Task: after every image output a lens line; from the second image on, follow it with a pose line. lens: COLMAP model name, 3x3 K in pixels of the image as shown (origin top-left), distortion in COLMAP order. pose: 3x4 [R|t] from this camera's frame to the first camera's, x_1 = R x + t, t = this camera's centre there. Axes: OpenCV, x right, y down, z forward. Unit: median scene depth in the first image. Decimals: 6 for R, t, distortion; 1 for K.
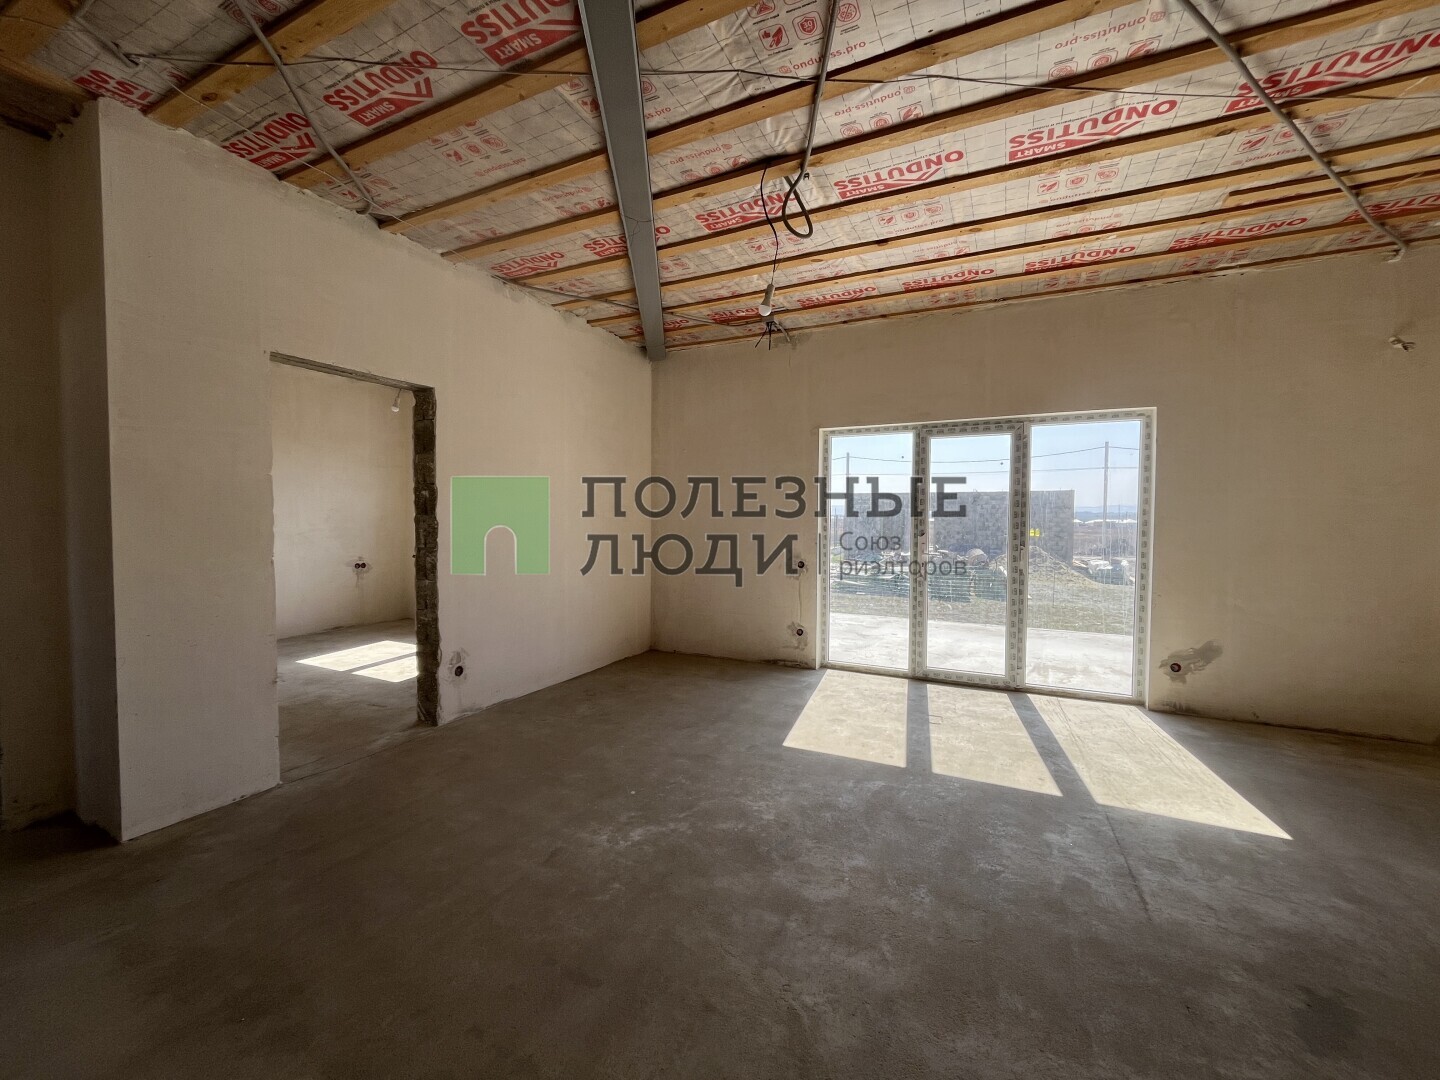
lens RADIAL K [[581.9, 0, 720.0], [0, 581.9, 540.0], [0, 0, 1]] dist [-0.000673, -0.000080]
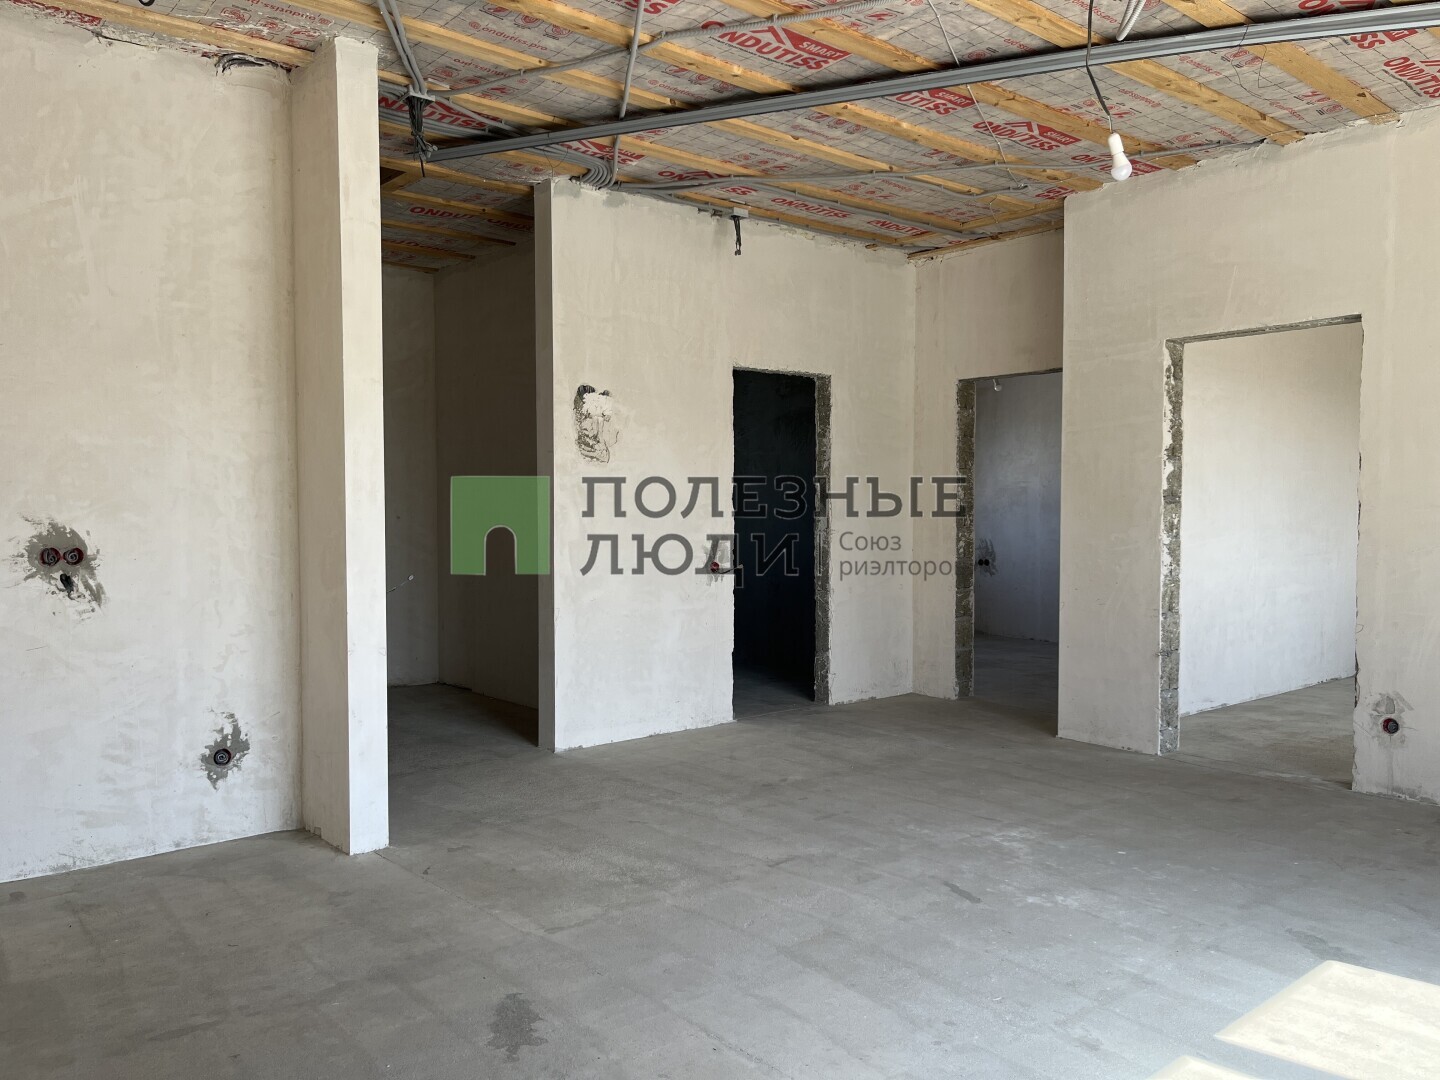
lens RADIAL K [[1093.2, 0, 723.1], [0, 1093.2, 546.3], [0, 0, 1]] dist [0.081391, -0.114455]
pose [[-0.405297, 0.027748, -0.913764, 1.076524], [-0.036372, 0.998258, 0.046446, -0.011953], [0.913461, 0.052060, -0.403582, 0.851183]]
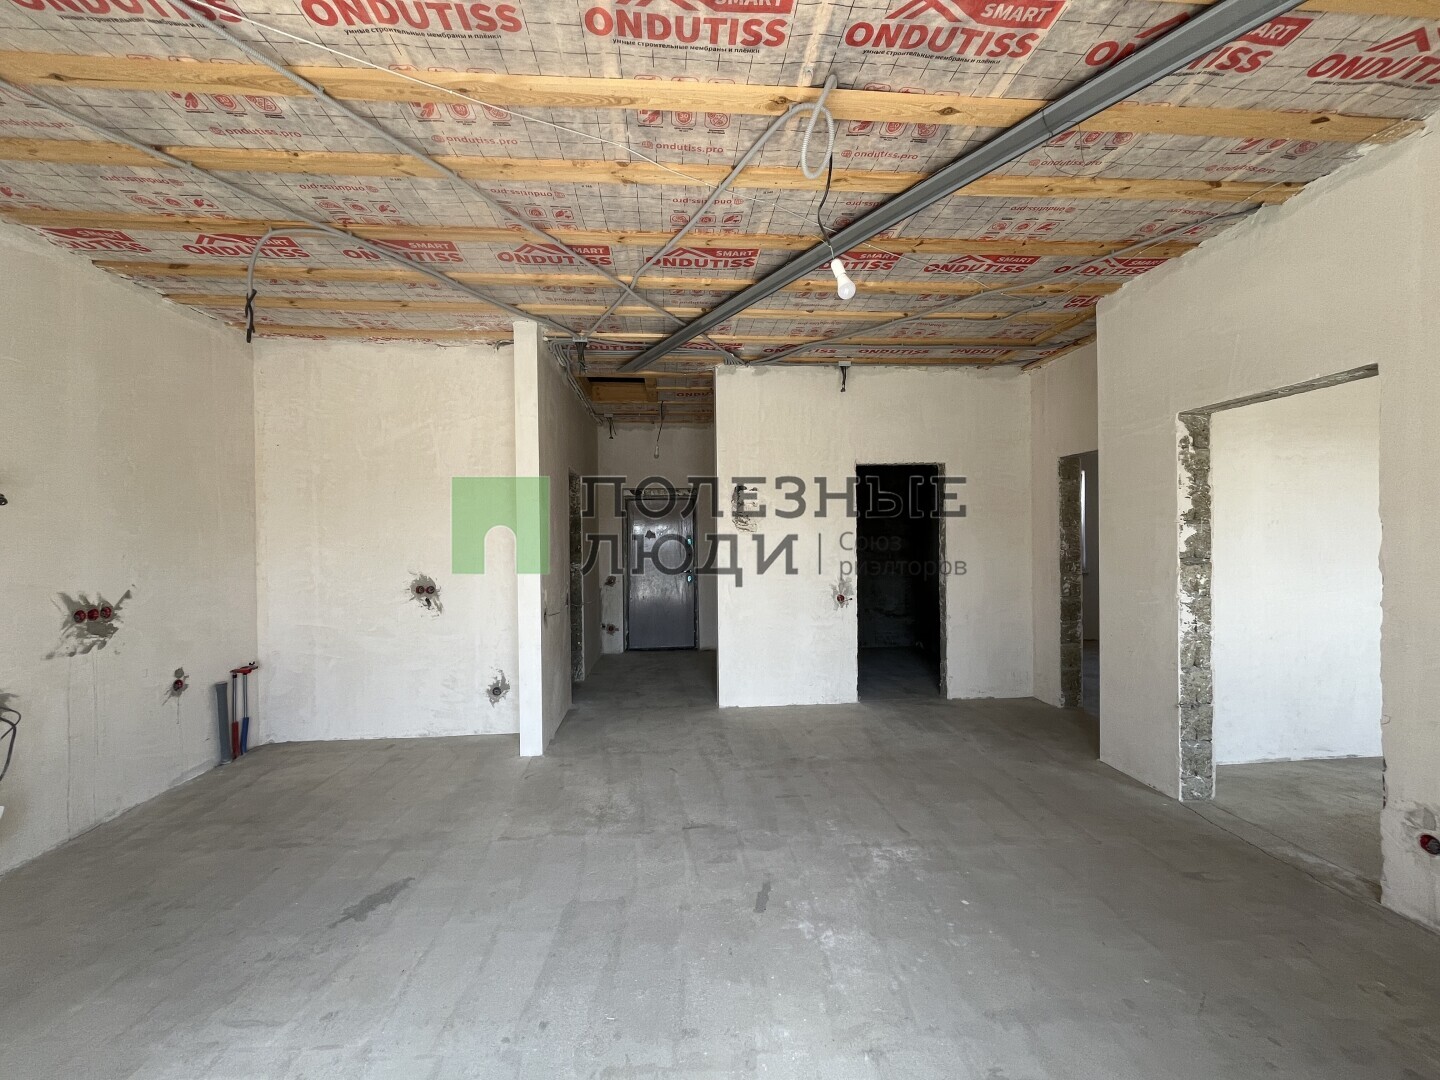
lens RADIAL K [[581.9, 0, 715.5], [0, 581.9, 539.6], [0, 0, 1]] dist [-0.001909, -0.000730]
pose [[-0.860967, 0.007291, -0.508609, 0.447992], [-0.011783, 0.999343, 0.034271, -0.082878], [0.508525, 0.035499, -0.860315, 1.184672]]
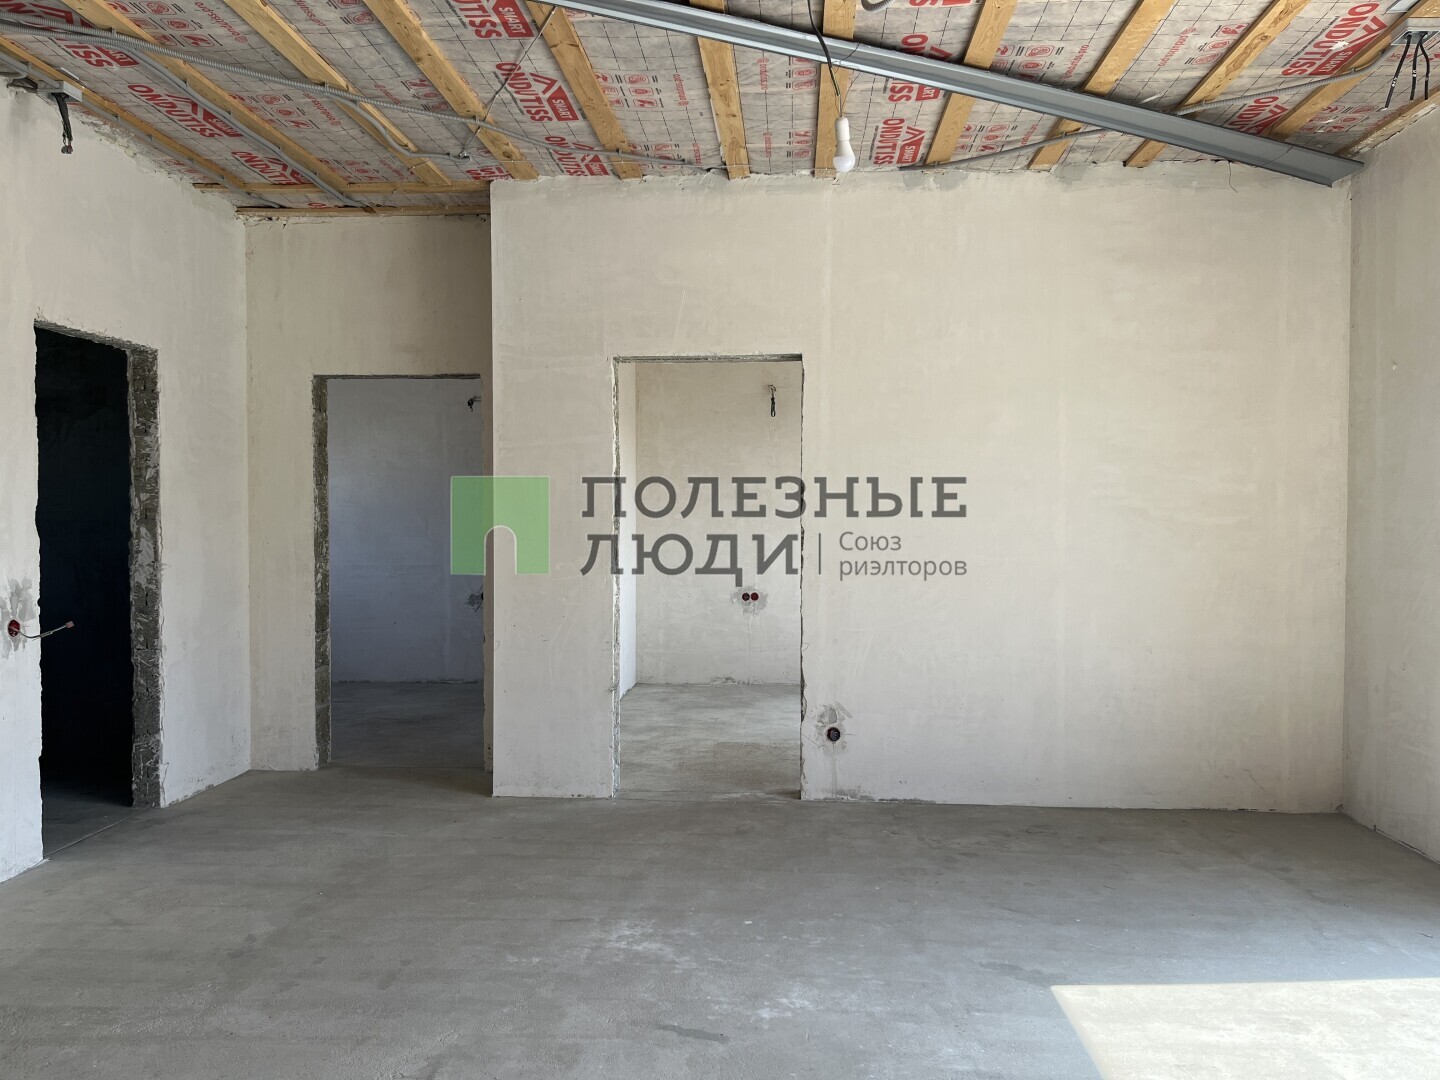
lens RADIAL K [[1093.2, 0, 723.1], [0, 1093.2, 546.3], [0, 0, 1]] dist [0.081391, -0.114455]
pose [[0.379813, 0.013229, -0.924969, 0.807120], [-0.033879, 0.999426, 0.000382, -0.005429], [0.924443, 0.031191, 0.380043, 0.365917]]
